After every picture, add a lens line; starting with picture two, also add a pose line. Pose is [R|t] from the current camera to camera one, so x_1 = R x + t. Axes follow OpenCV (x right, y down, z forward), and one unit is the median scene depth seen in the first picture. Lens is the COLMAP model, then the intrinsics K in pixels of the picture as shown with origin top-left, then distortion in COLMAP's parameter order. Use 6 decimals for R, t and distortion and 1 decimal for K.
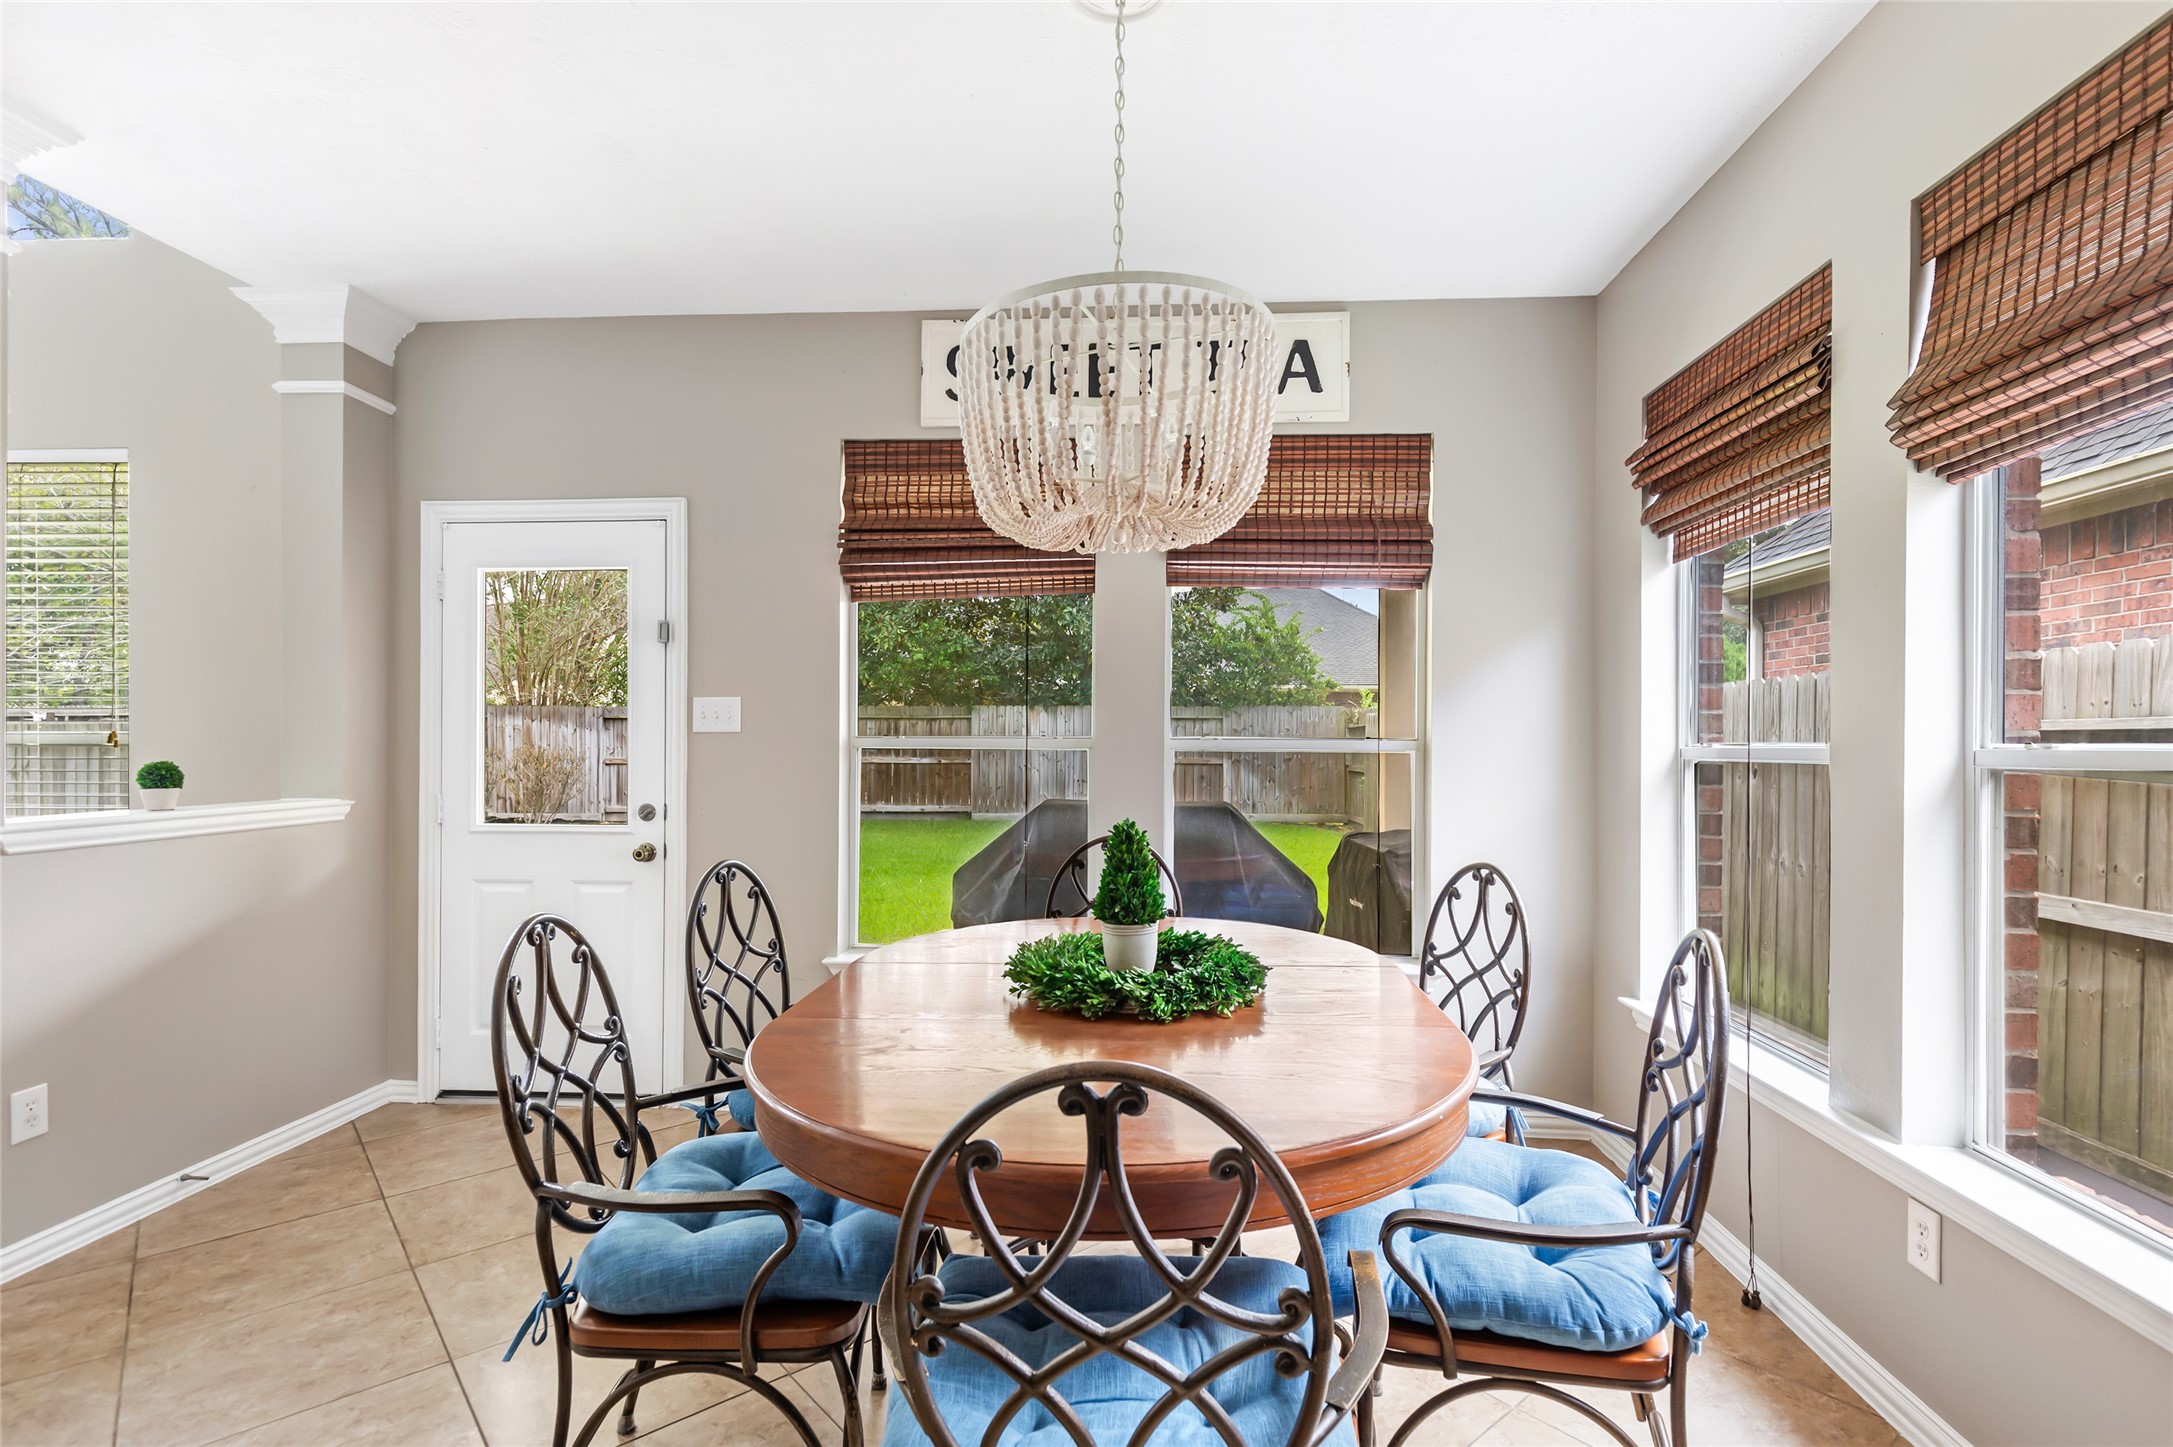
lens RADIAL K [[1025.9, 0, 1118.2], [0, 1025.9, 744.9], [0, 0, 1]] dist [0.004581, -0.000522]
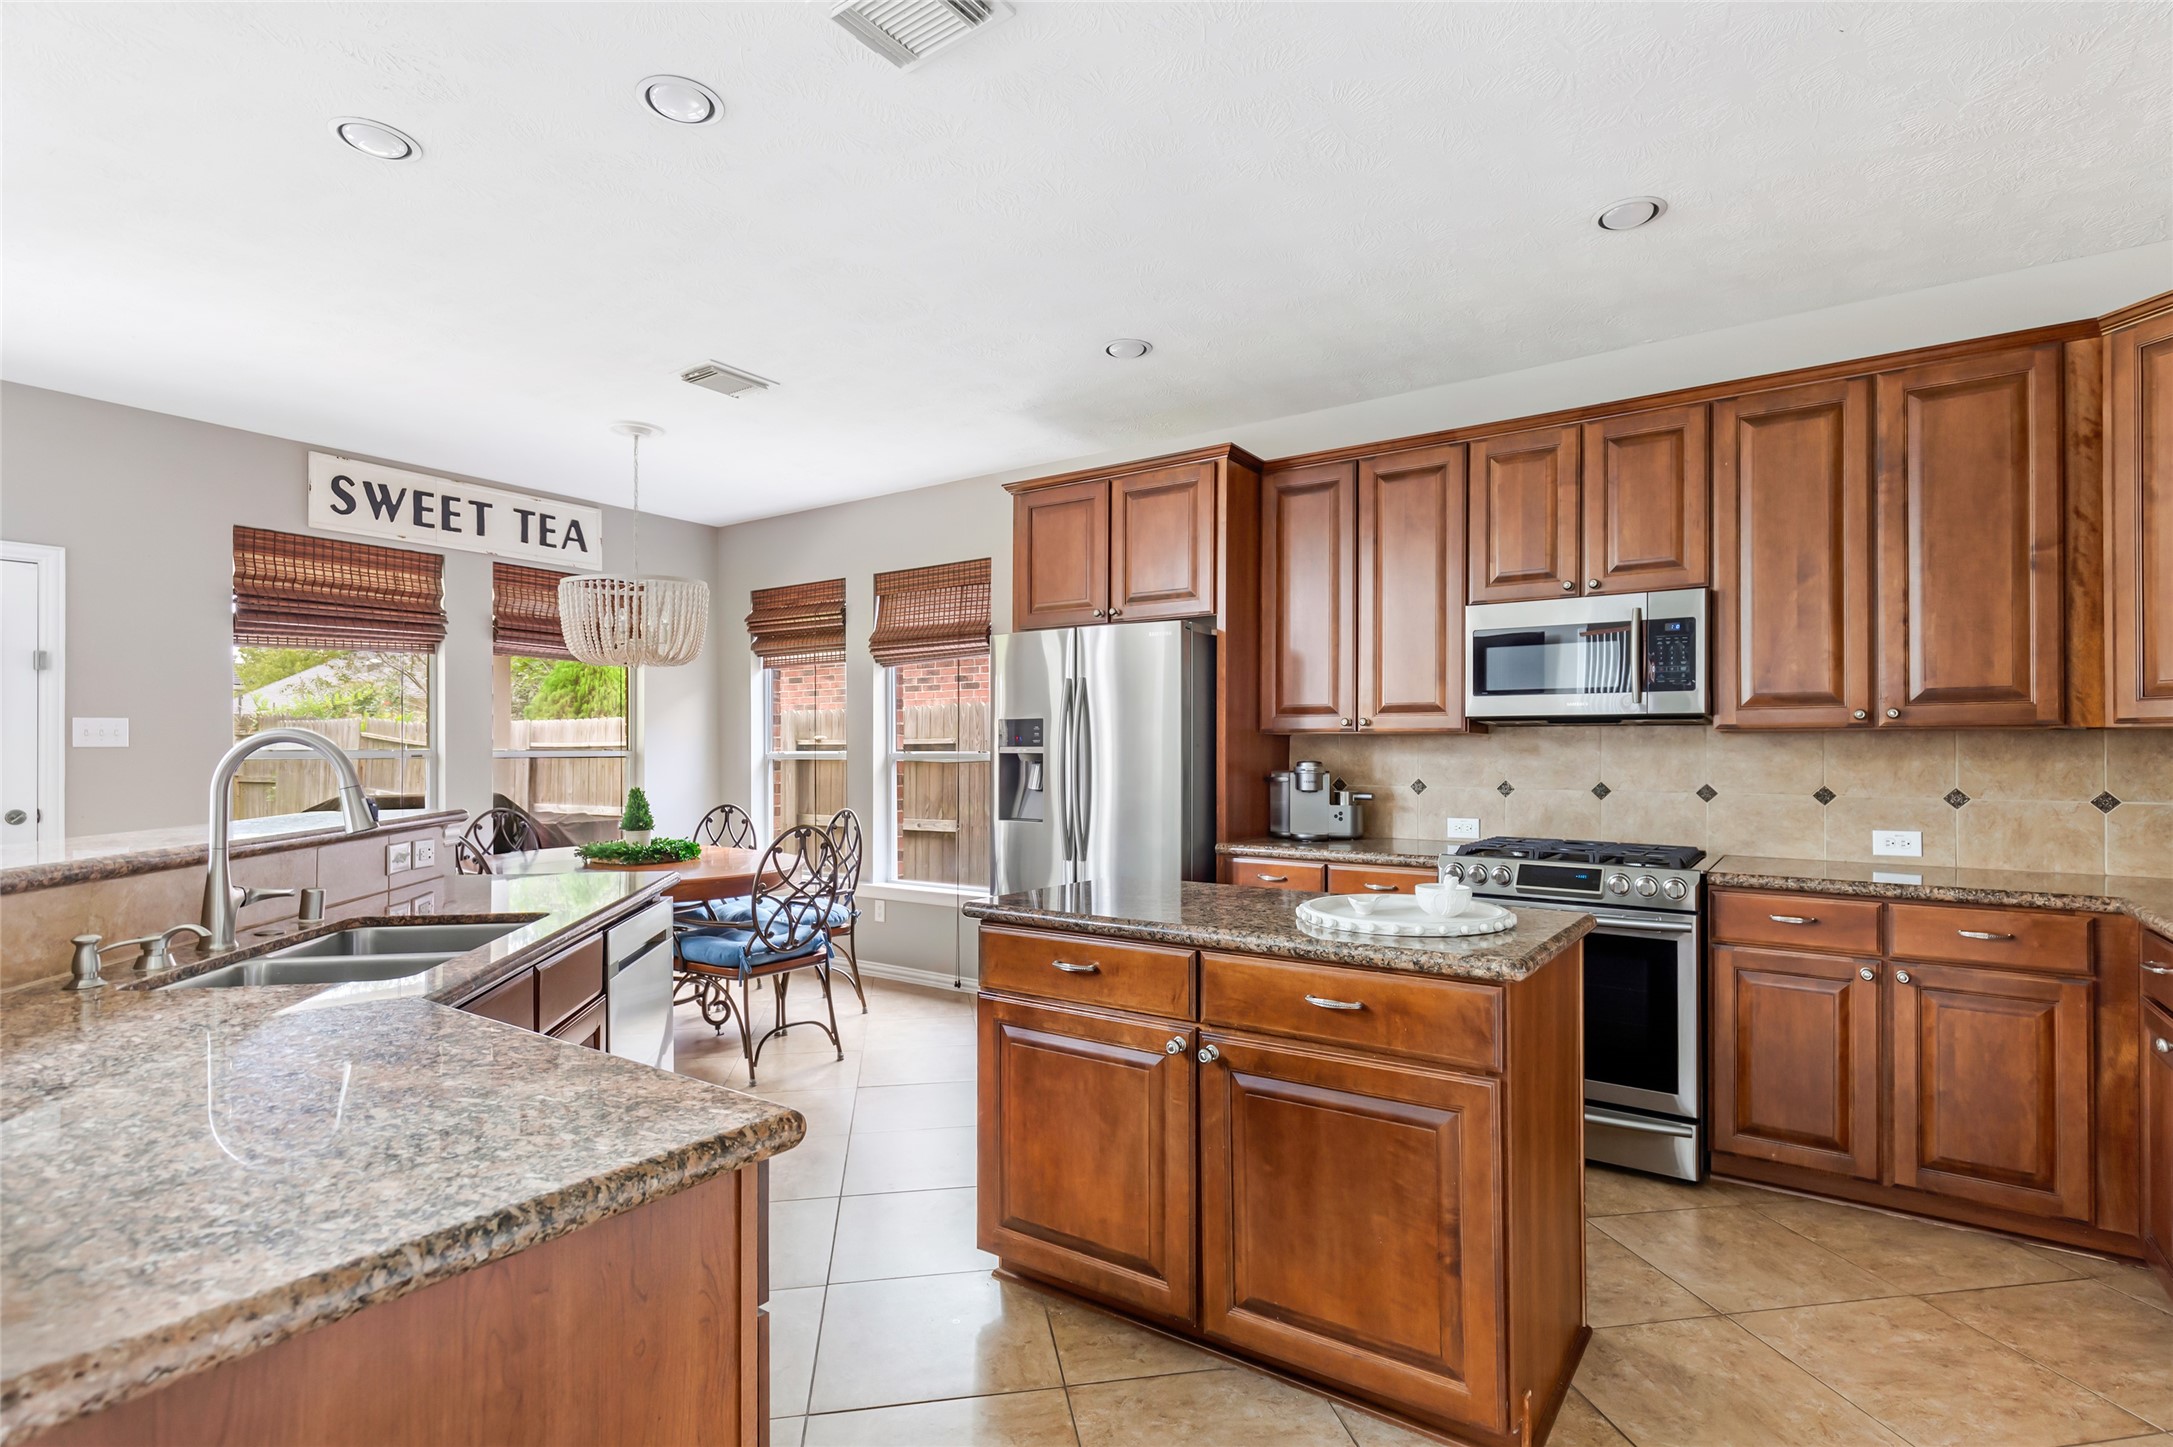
lens RADIAL K [[1025.9, 0, 1089.4], [0, 1025.9, 737.4], [0, 0, 1]] dist [0.004581, -0.000522]
pose [[0.518524, 0.005412, 0.855046, -0.852658], [0.005137, 0.999942, -0.009444, -0.006743], [-0.855048, 0.009289, 0.518466, -0.637756]]
